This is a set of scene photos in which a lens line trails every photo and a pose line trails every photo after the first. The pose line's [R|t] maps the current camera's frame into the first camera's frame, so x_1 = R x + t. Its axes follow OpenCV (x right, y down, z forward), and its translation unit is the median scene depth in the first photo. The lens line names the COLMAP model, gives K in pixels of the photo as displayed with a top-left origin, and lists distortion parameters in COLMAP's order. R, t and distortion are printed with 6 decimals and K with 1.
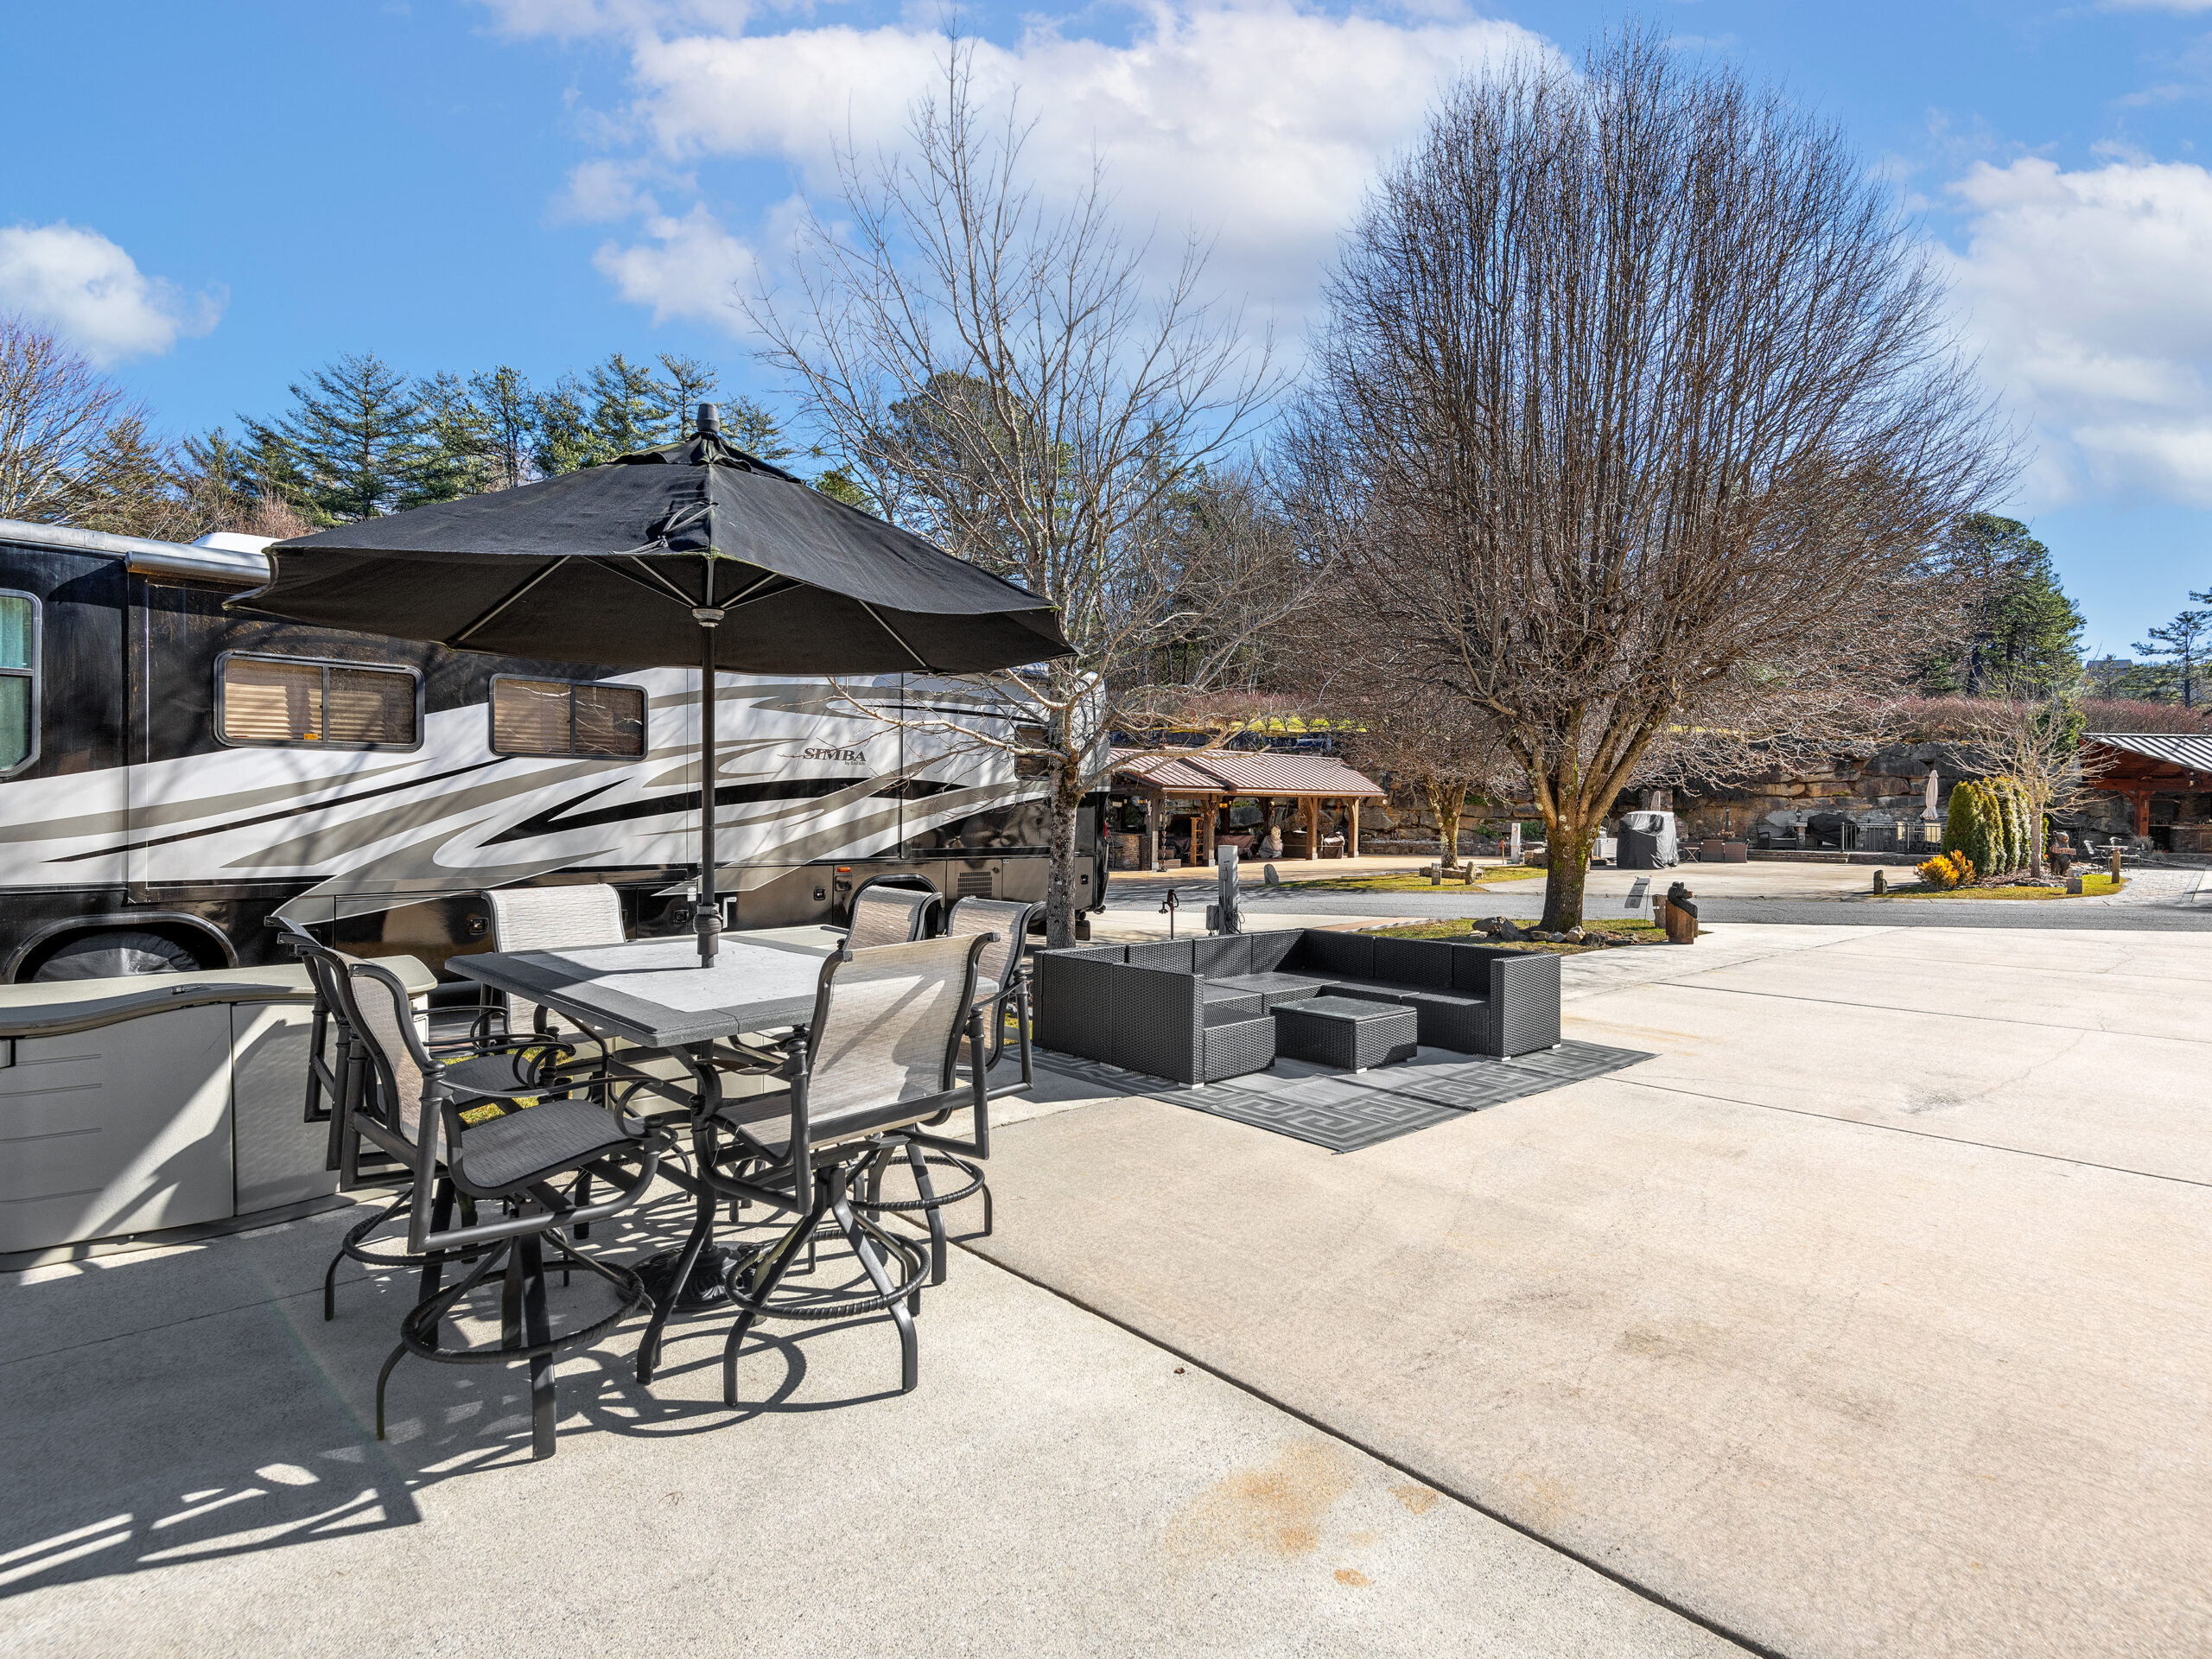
lens RADIAL K [[1126.3, 0, 1110.6], [0, 1126.3, 817.6], [0, 0, 1]] dist [0.030492, -0.021007]
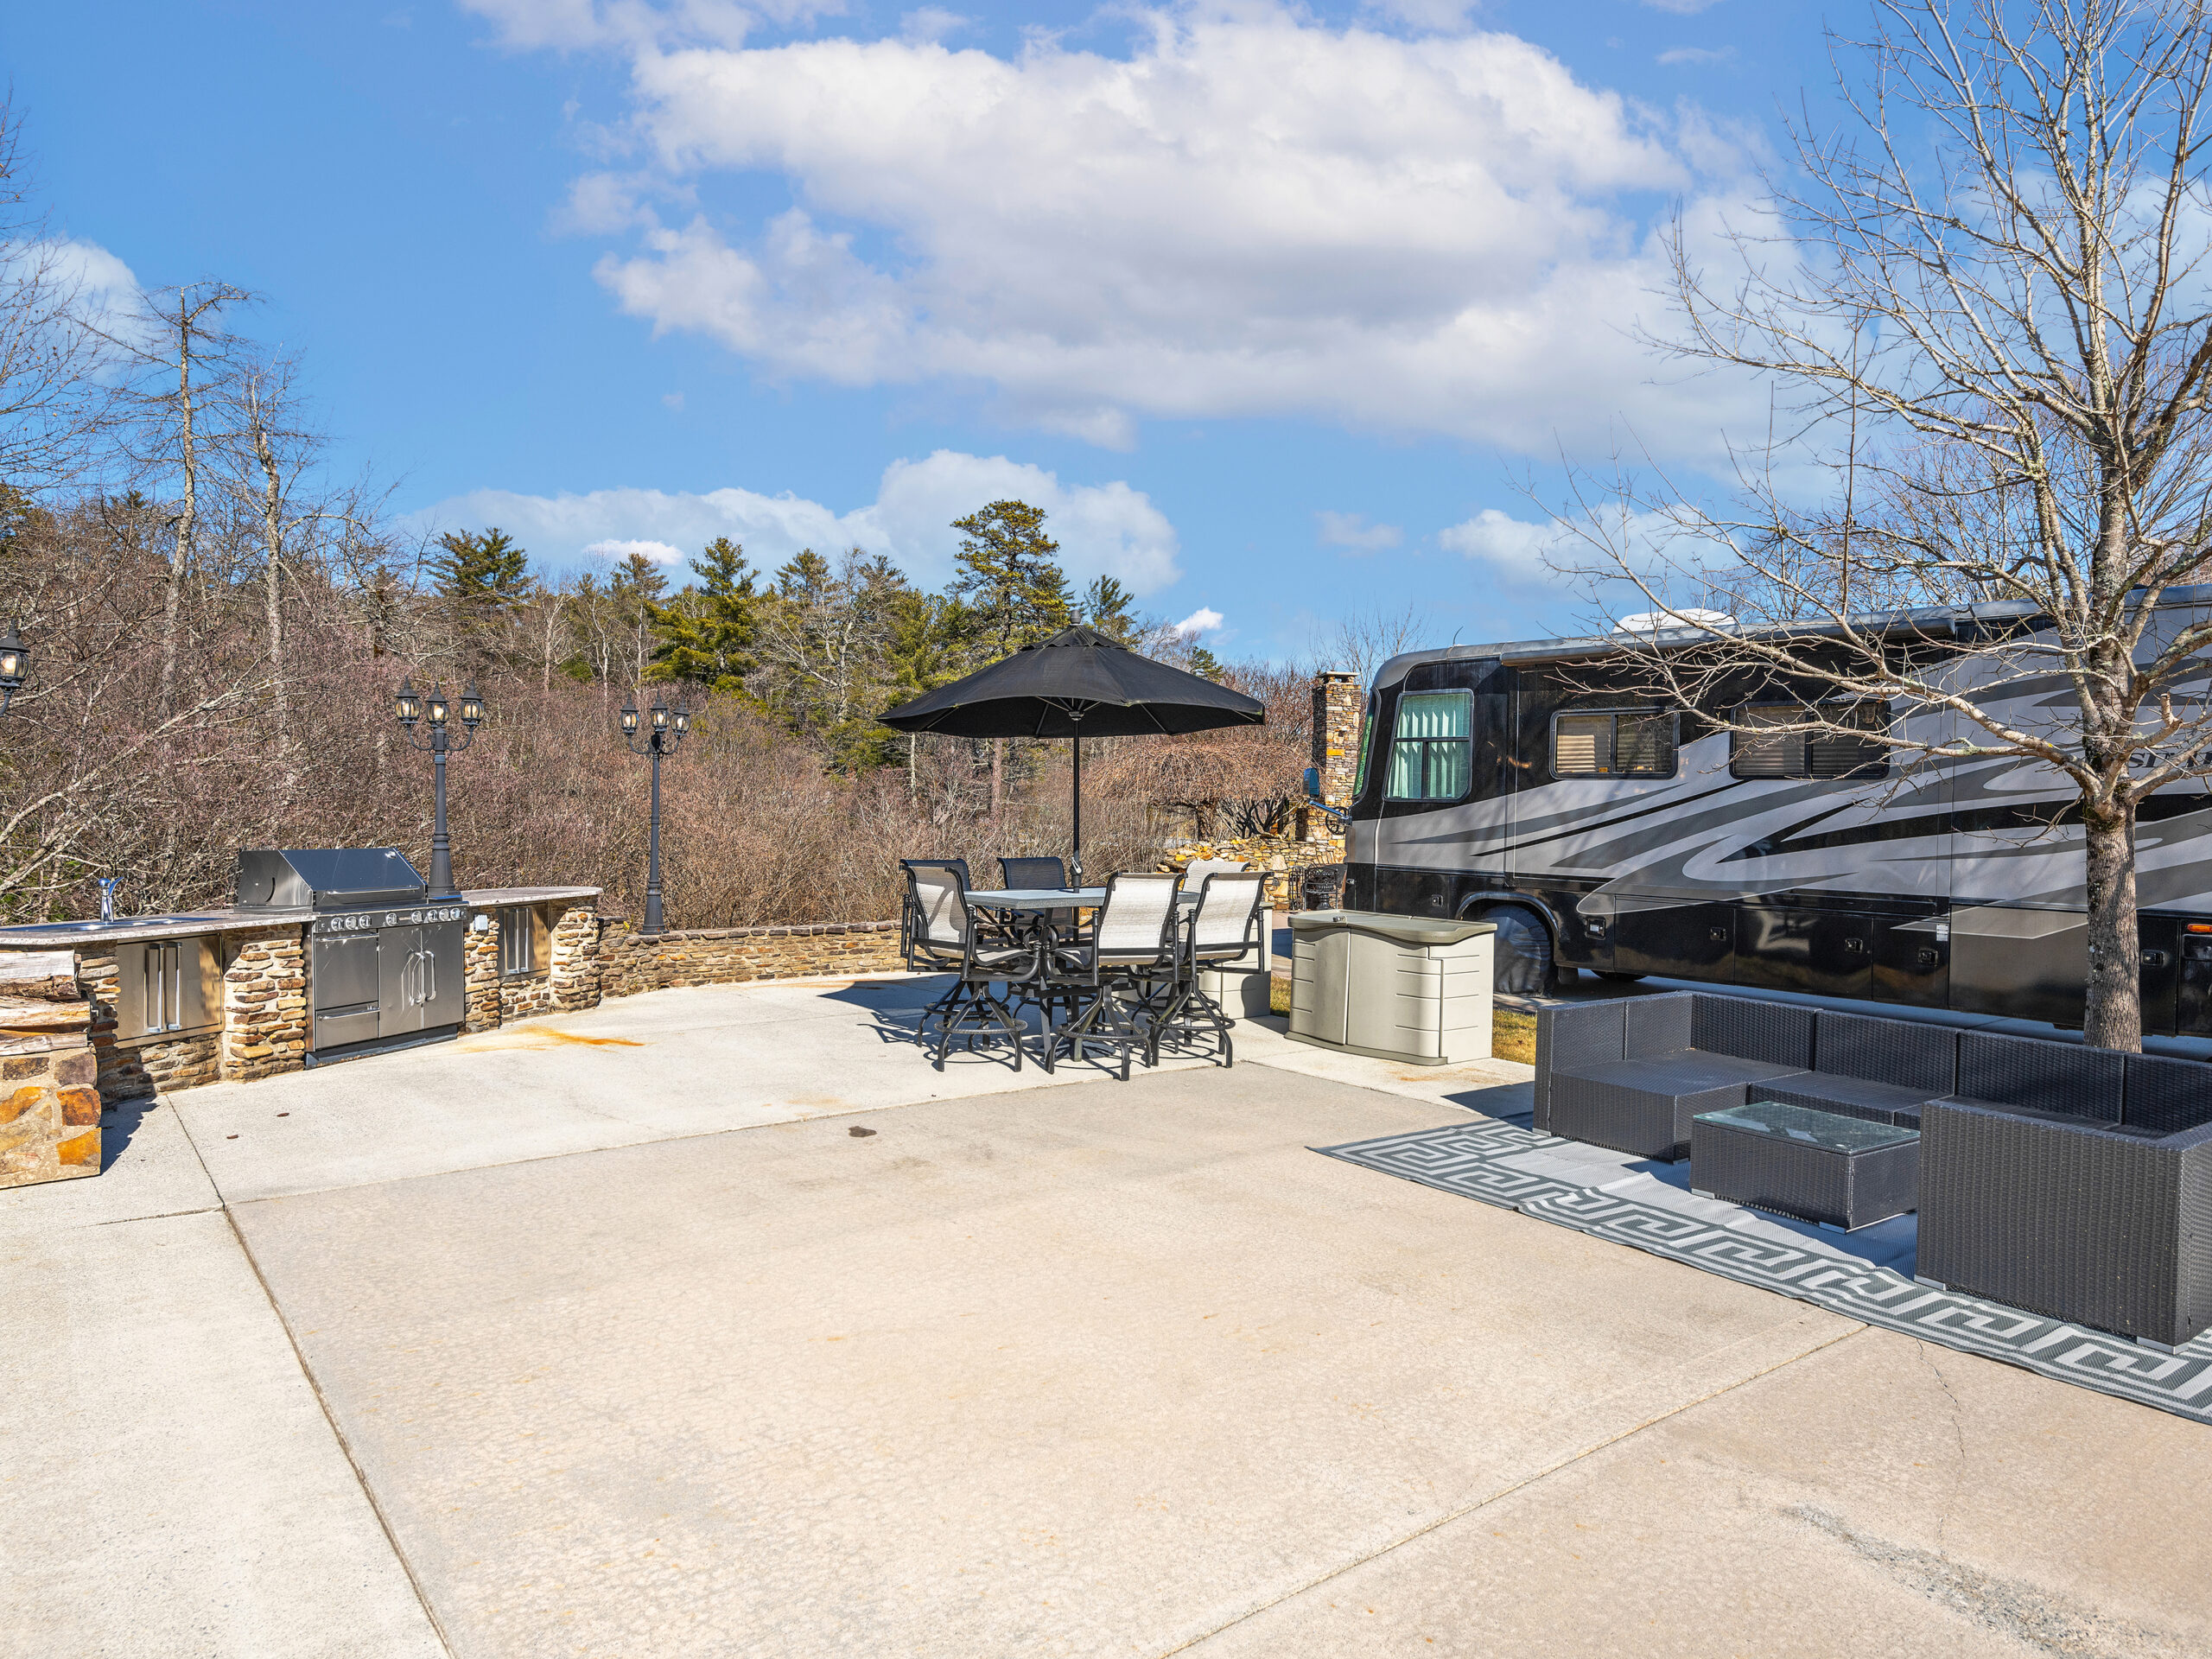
lens RADIAL K [[1391.9, 0, 1107.6], [0, 1391.9, 818.0], [0, 0, 1]] dist [0.038479, -0.018313]
pose [[-0.073450, -0.000436, -0.997299, 1.357250], [-0.030387, 0.999537, 0.001801, -0.003233], [0.996836, 0.030437, -0.073429, 0.816300]]
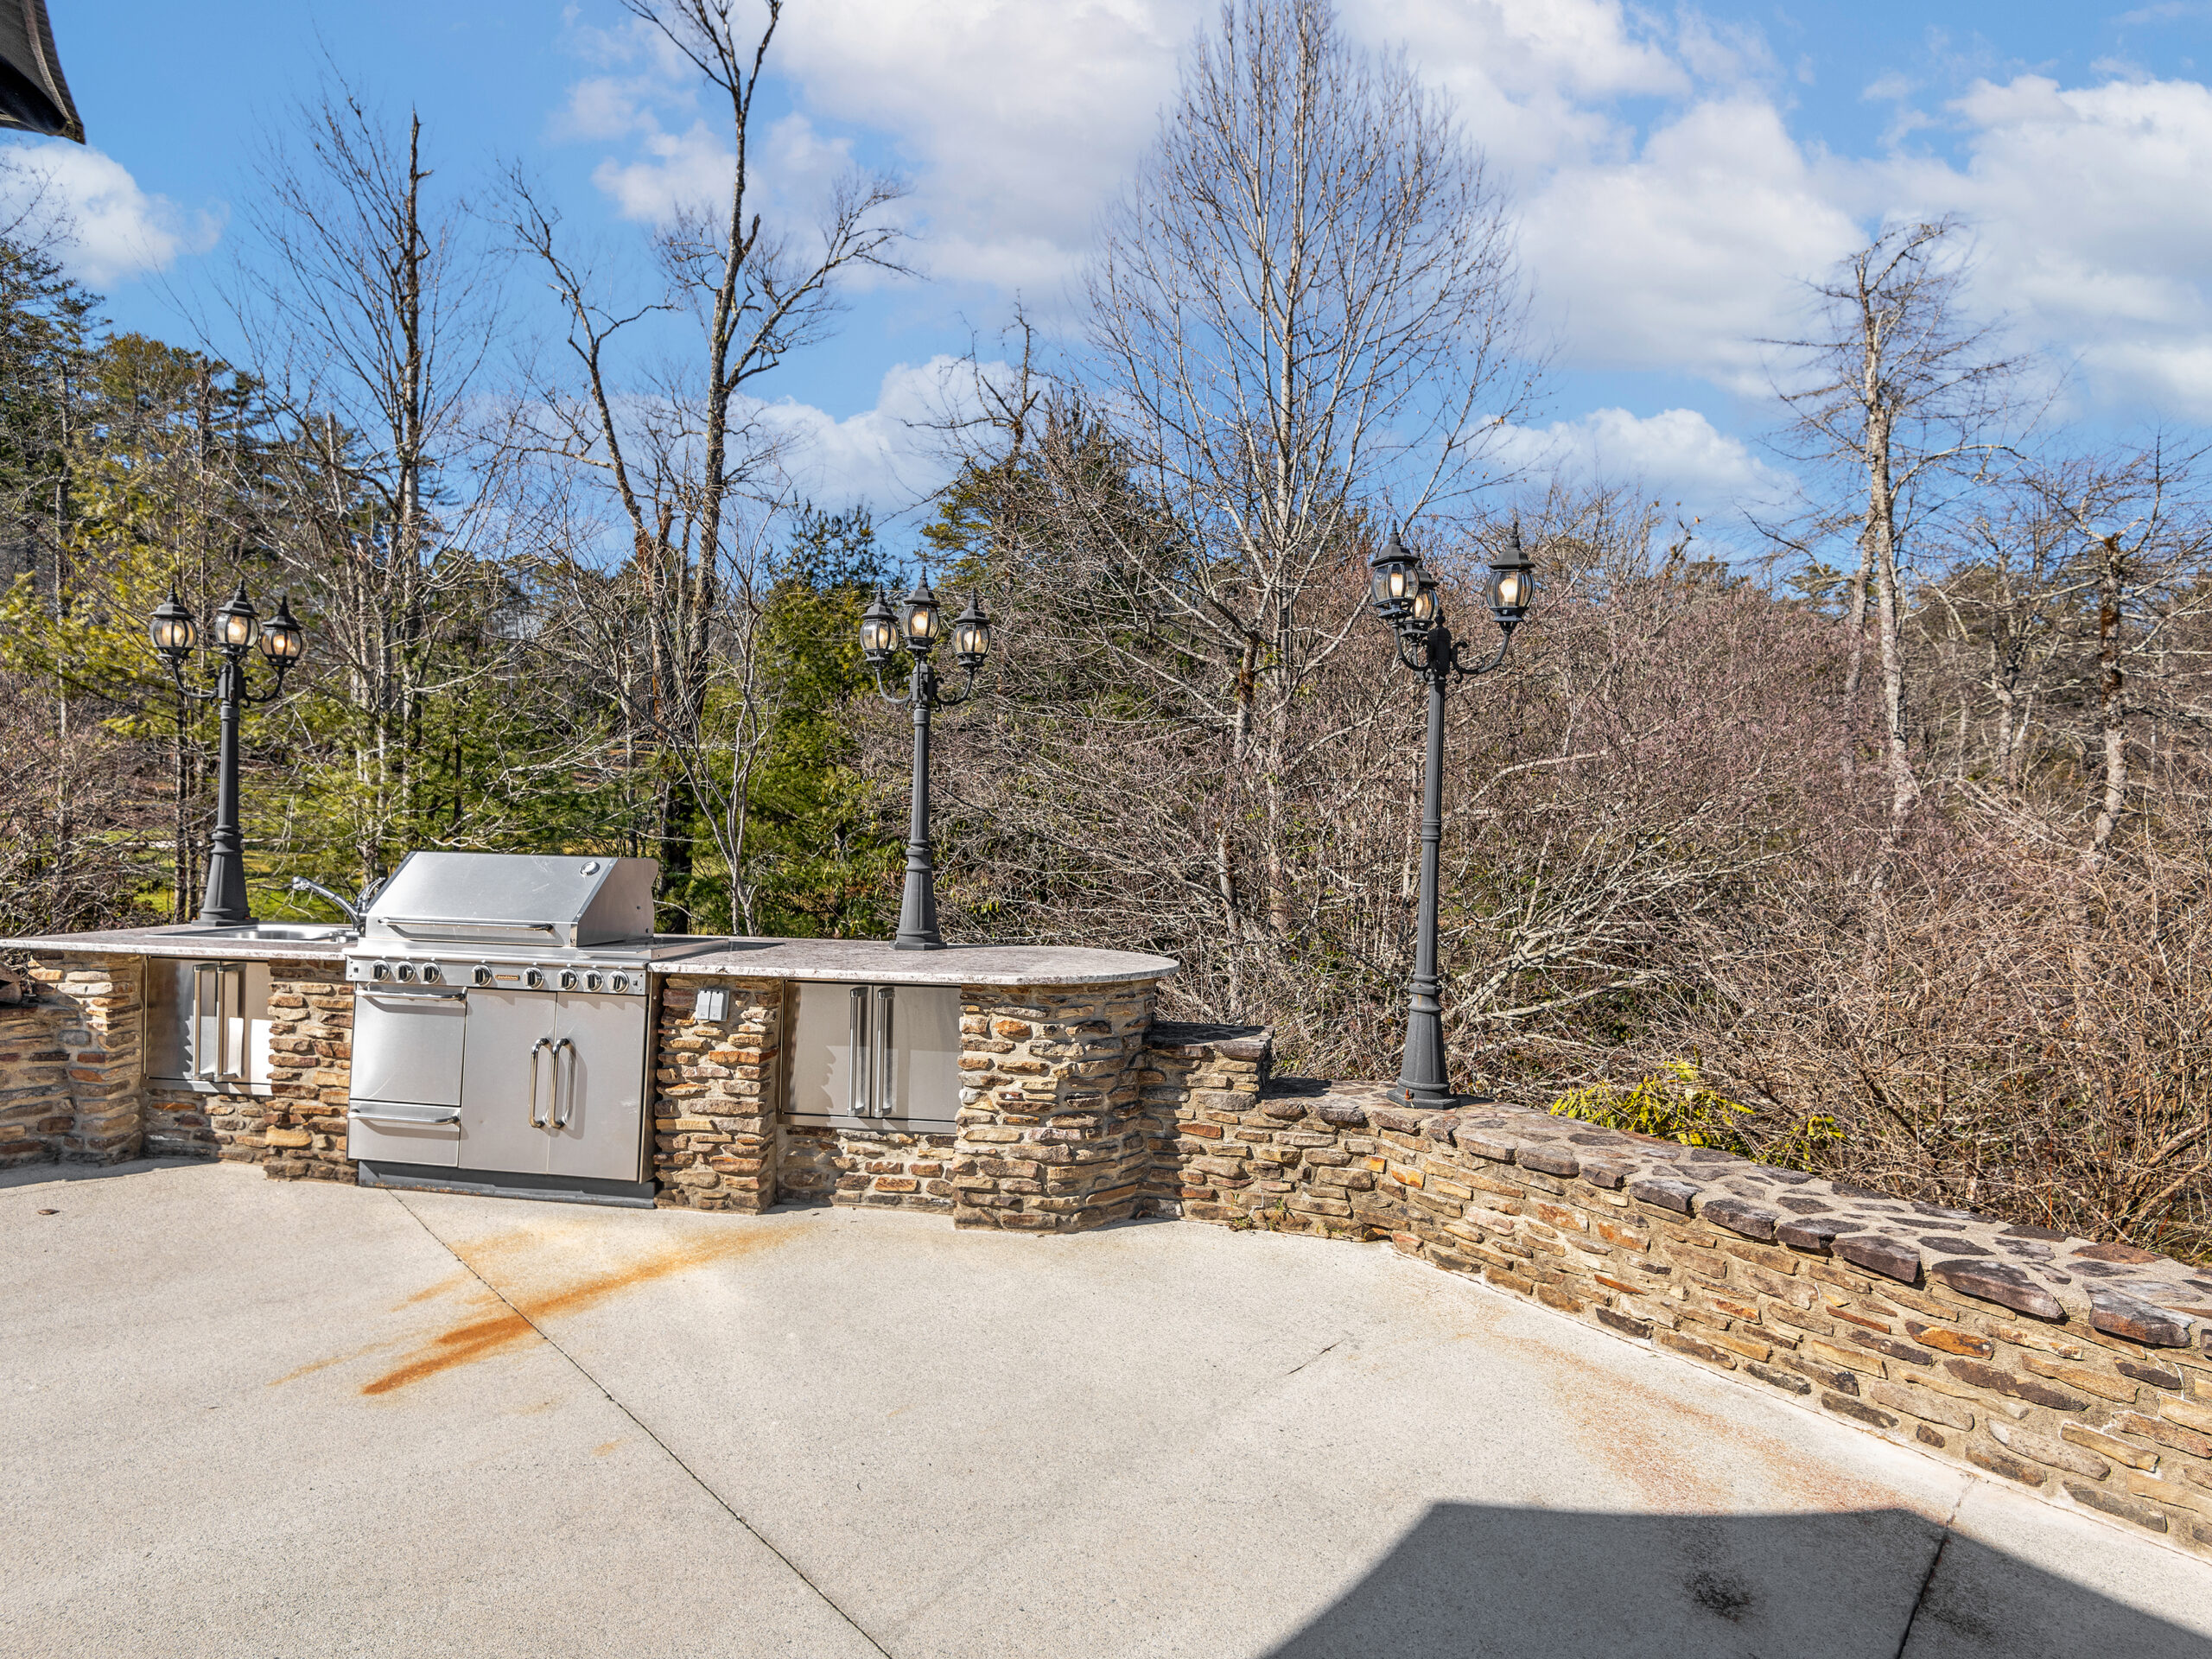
lens RADIAL K [[1126.3, 0, 1113.7], [0, 1126.3, 811.5], [0, 0, 1]] dist [0.030492, -0.021007]
pose [[-0.998420, -0.023738, -0.050924, -0.524048], [-0.024600, 0.999563, 0.016364, 0.005100], [0.050513, 0.017591, -0.998568, 0.683561]]
